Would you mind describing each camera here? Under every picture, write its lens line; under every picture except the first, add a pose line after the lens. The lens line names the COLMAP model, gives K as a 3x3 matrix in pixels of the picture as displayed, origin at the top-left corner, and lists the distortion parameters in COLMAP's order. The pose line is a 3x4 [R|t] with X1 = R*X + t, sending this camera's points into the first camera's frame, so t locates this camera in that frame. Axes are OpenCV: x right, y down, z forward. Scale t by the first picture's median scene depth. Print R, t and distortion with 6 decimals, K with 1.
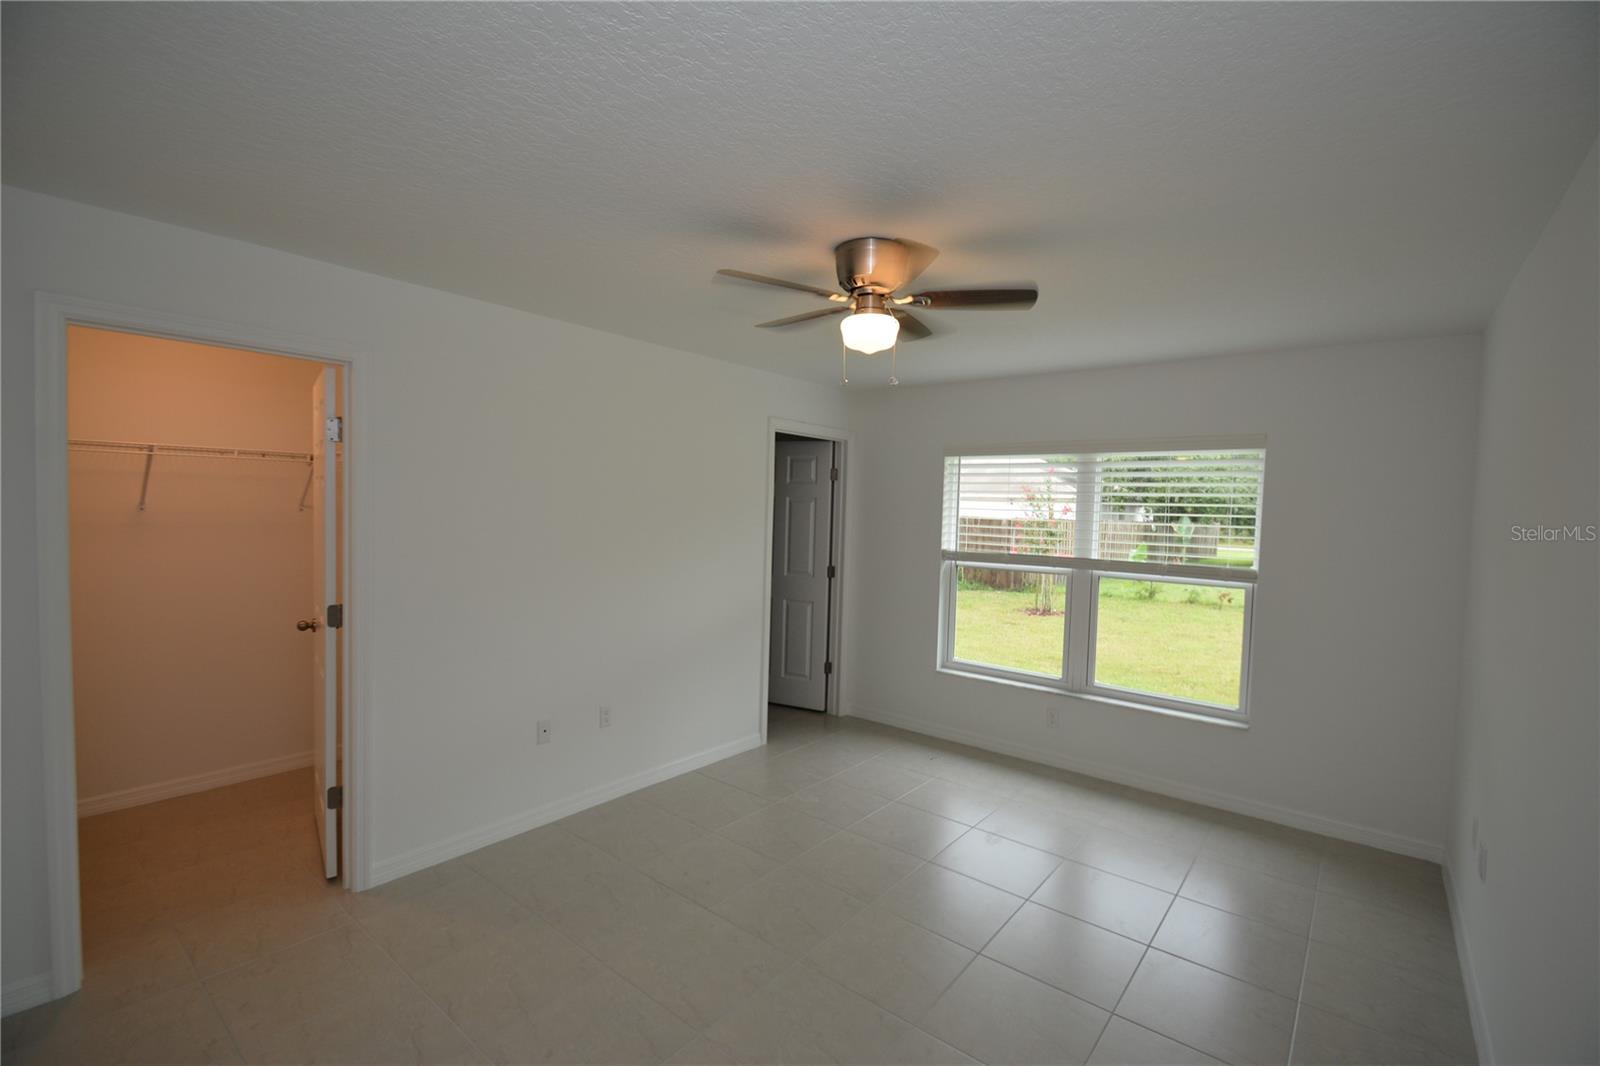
lens RADIAL K [[700.2, 0, 804.1], [0, 700.2, 536.9], [0, 0, 1]] dist [0.018626, -0.018706]
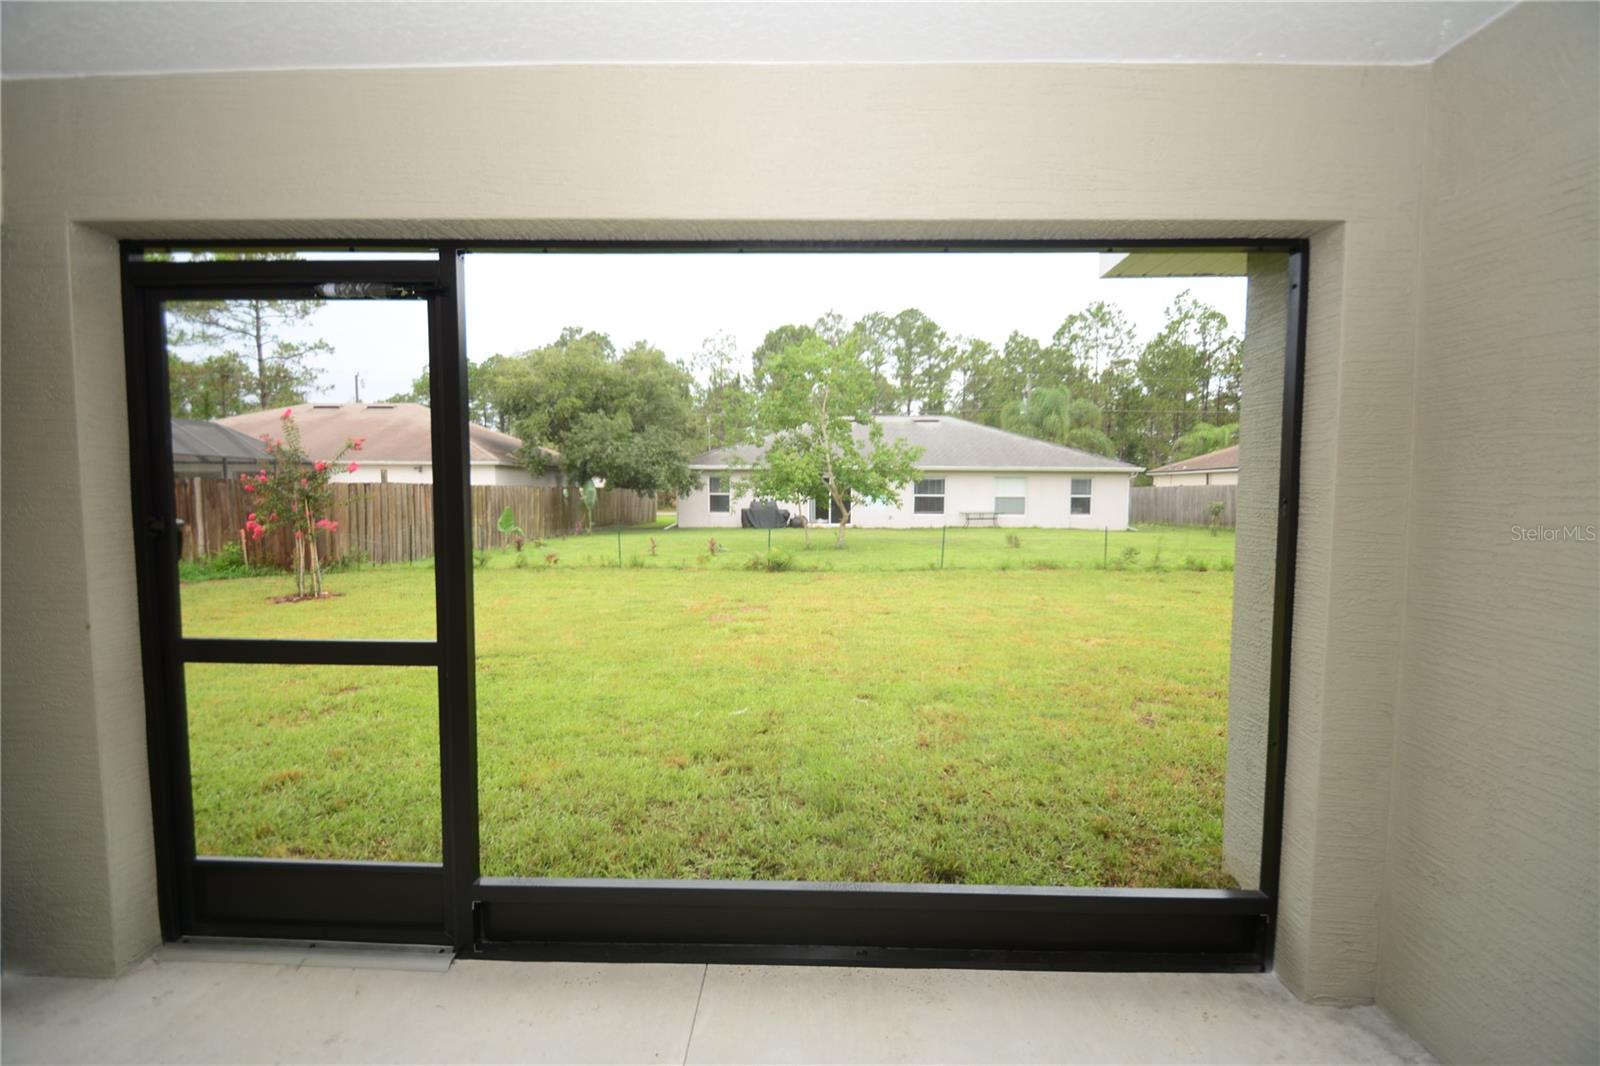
lens RADIAL K [[701.8, 0, 802.3], [0, 701.8, 538.3], [0, 0, 1]] dist [0.021659, -0.019119]
pose [[0.792981, -0.065049, 0.605764, 0.861224], [0.042878, 0.997777, 0.051014, 0.072605], [-0.607735, -0.014480, 0.794008, 0.114358]]
